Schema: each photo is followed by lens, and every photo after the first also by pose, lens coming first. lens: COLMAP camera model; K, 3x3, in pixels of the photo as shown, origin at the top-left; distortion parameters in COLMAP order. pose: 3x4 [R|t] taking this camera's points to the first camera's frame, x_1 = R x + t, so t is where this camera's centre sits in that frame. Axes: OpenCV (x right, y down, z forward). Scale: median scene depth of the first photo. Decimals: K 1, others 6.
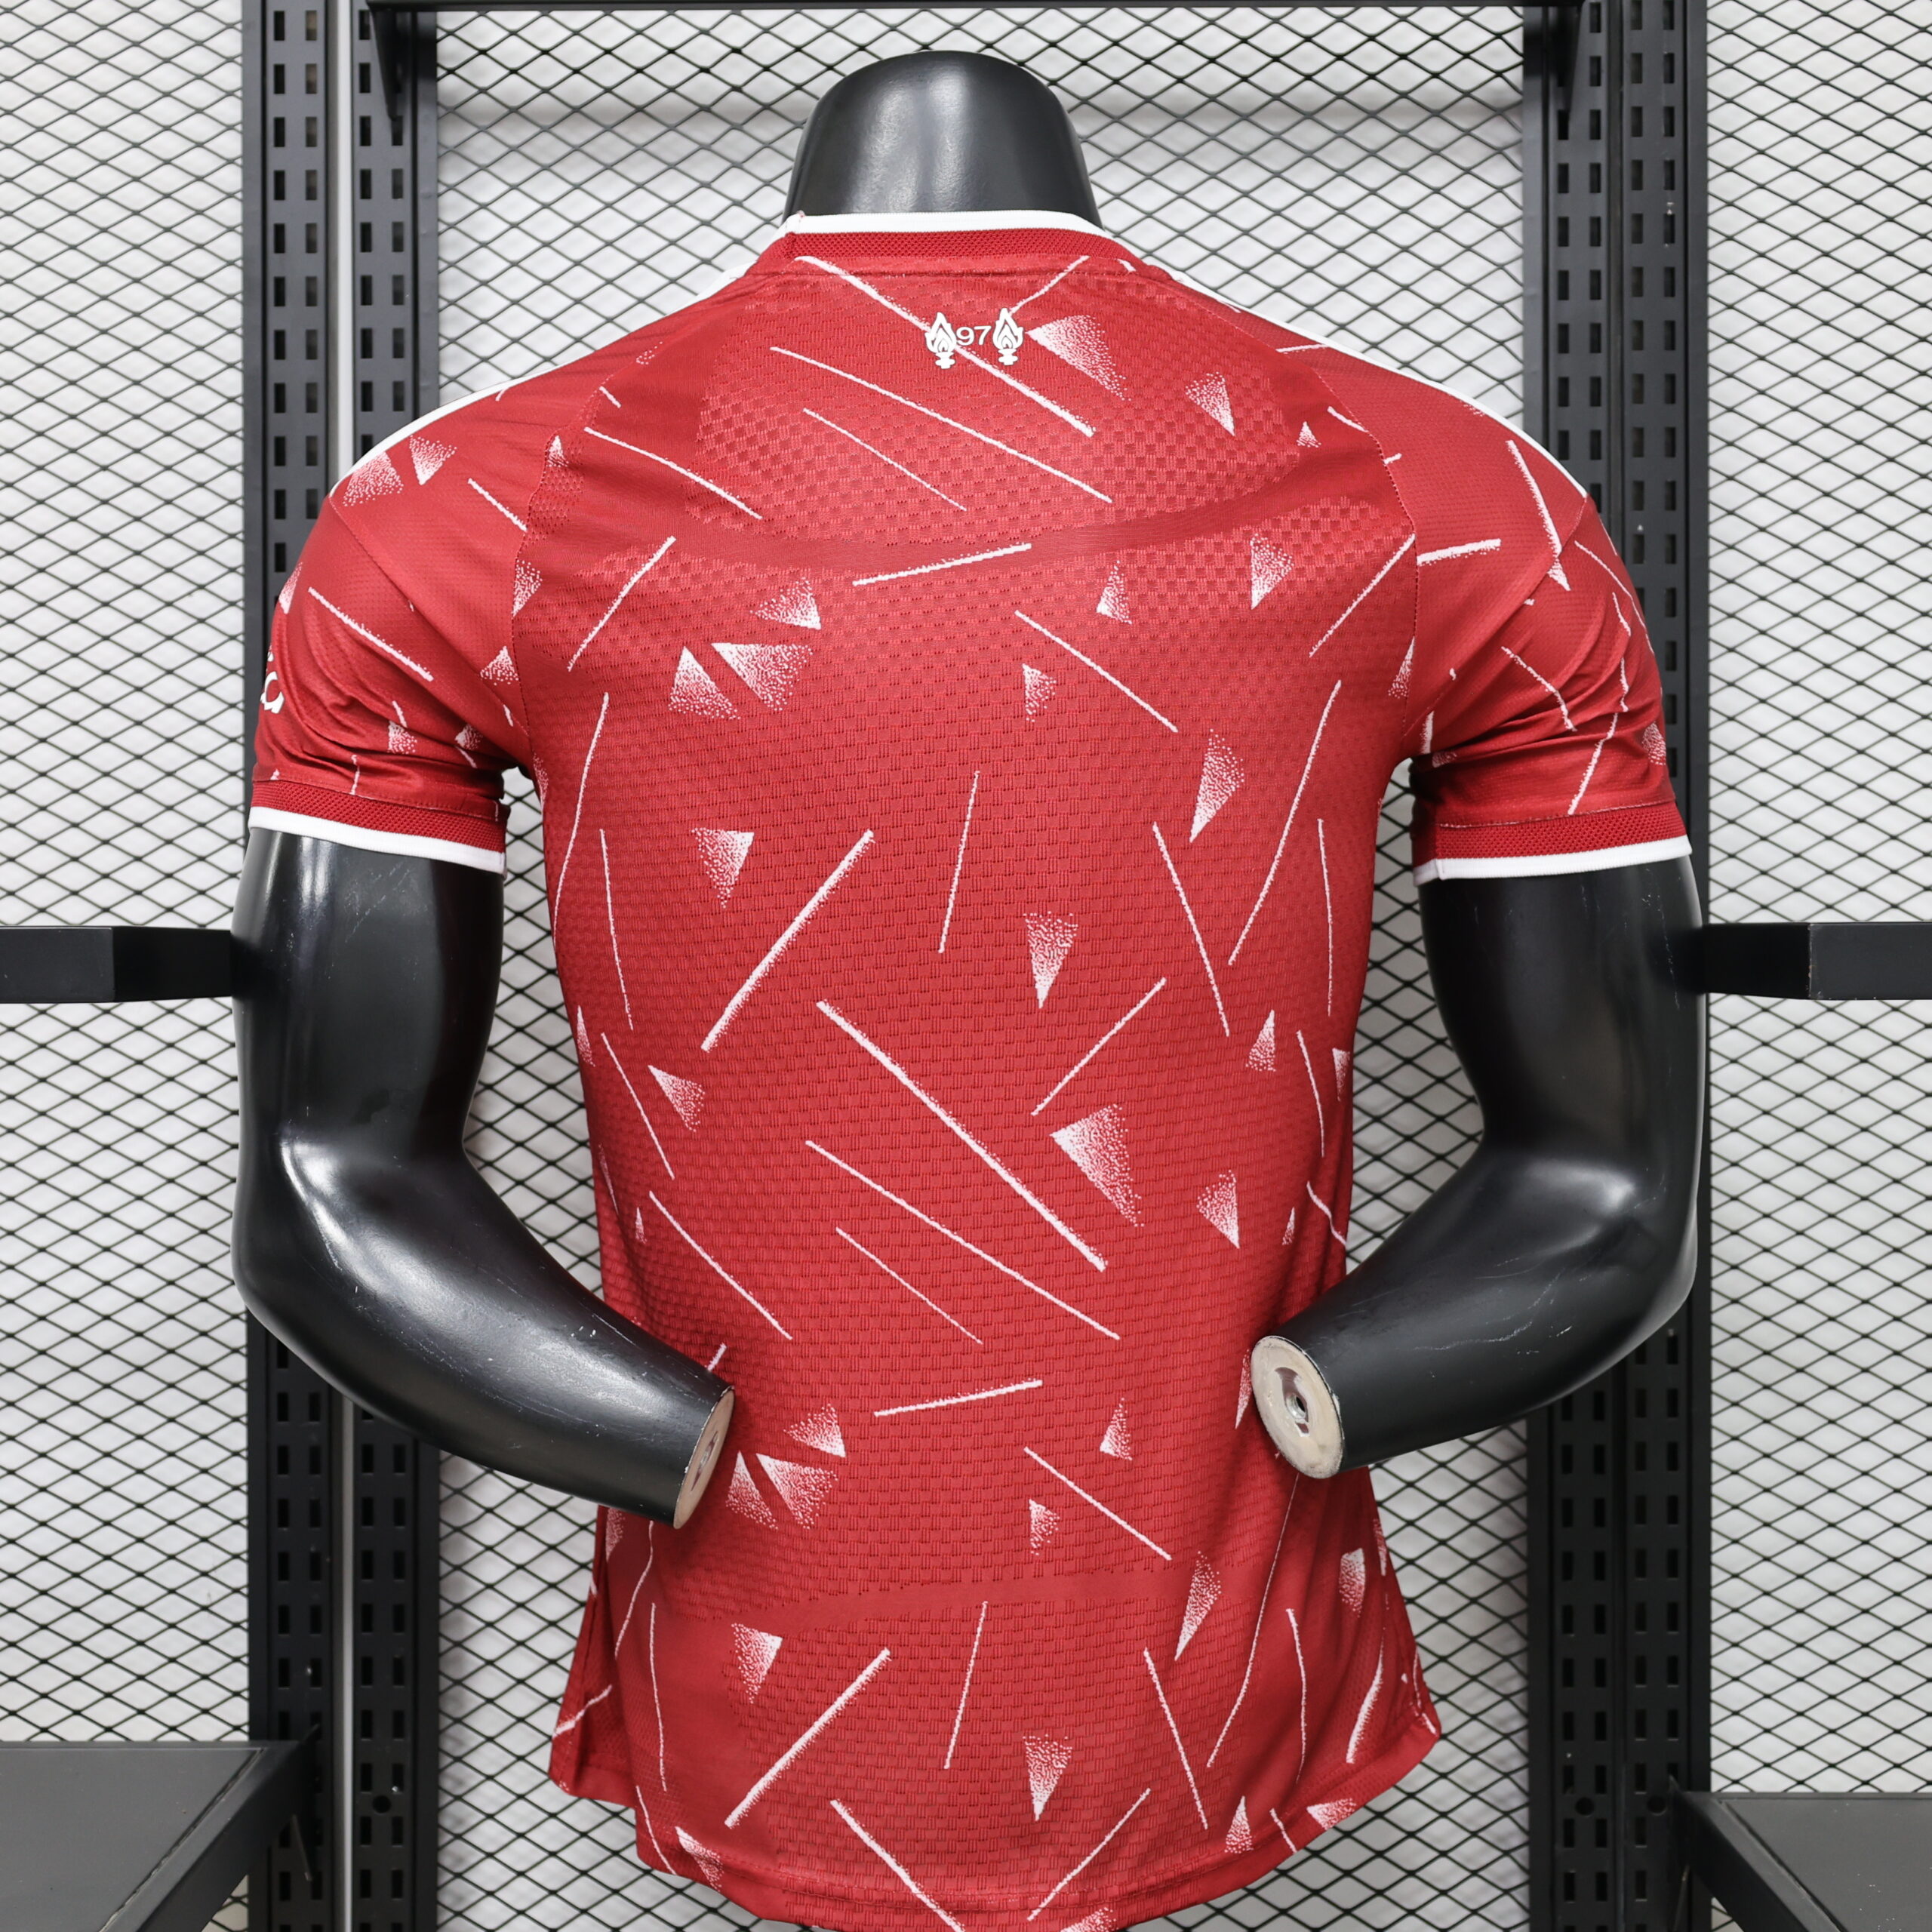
lens RADIAL K [[2706.9, 0, 1003.1], [0, 2706.9, 966.0], [0, 0, 1]] dist [-0.012916, 0.017442]
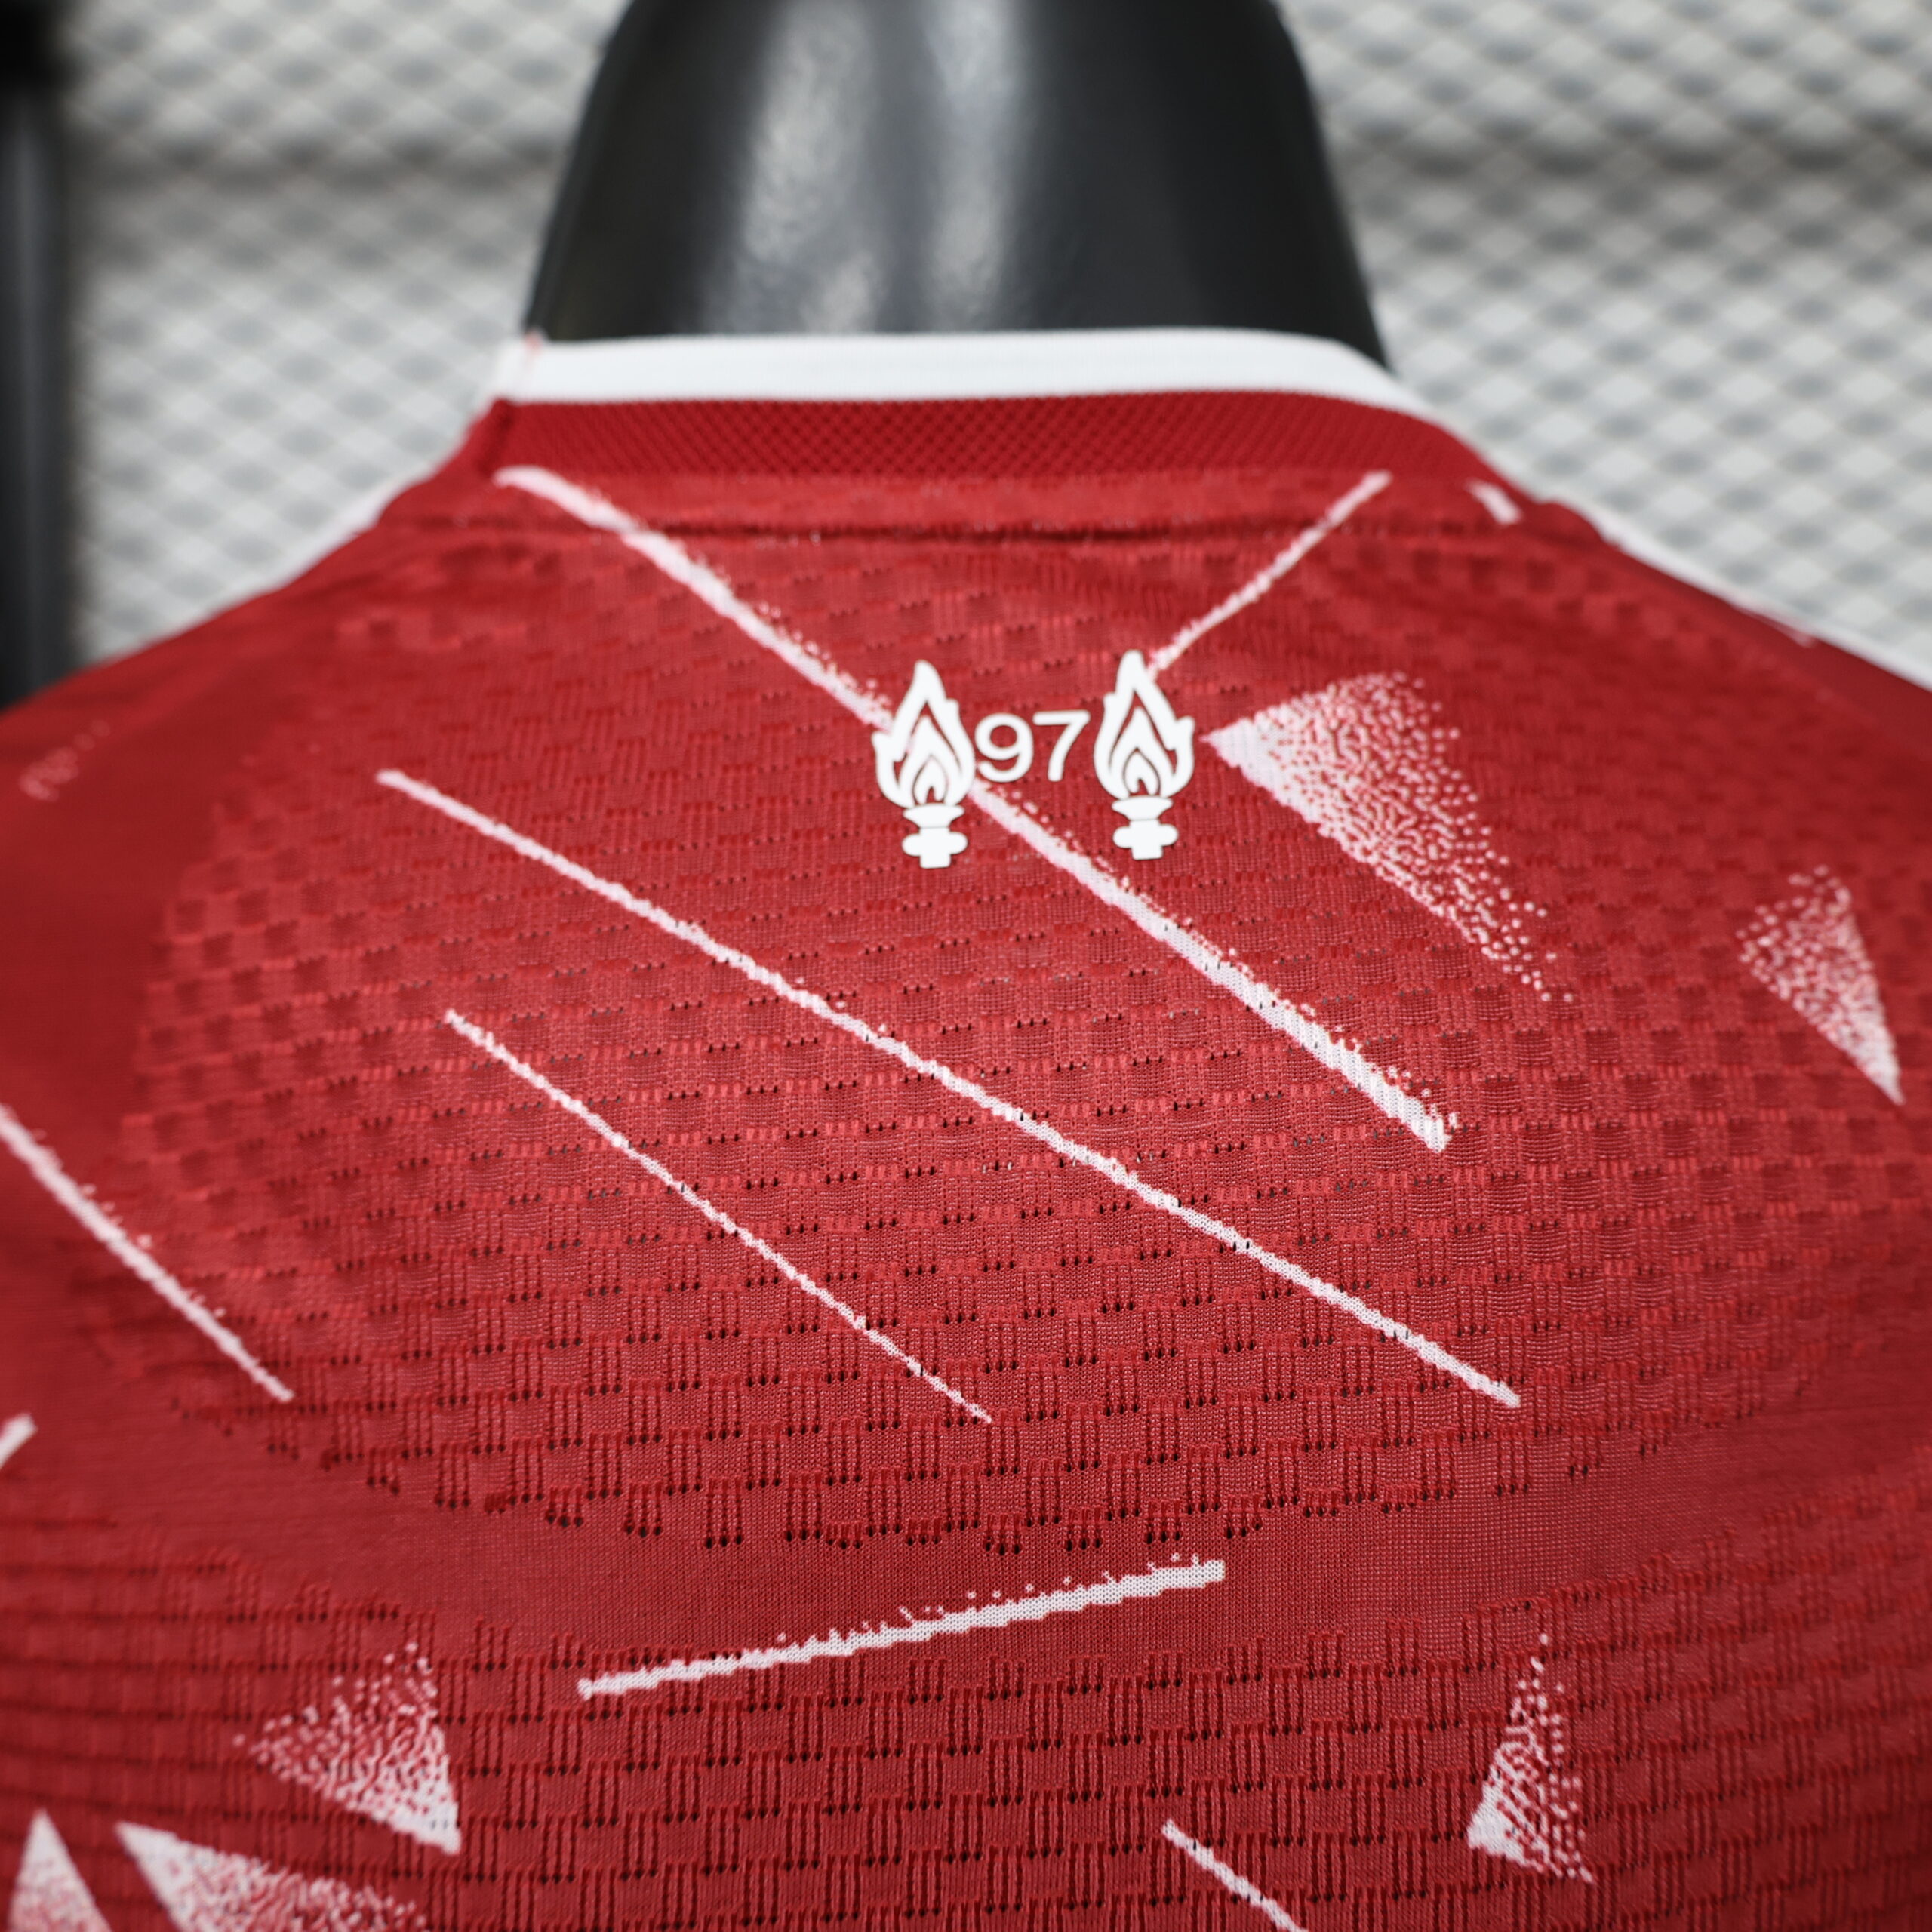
lens RADIAL K [[1947.0, 0, 967.2], [0, 1947.0, 908.2], [0, 0, 1]] dist [-0.039649, 0.028279]
pose [[0.998762, 0.018154, -0.046310, -0.007634], [-0.017207, 0.999637, 0.020754, -0.219342], [0.046670, -0.019932, 0.998712, 0.780582]]
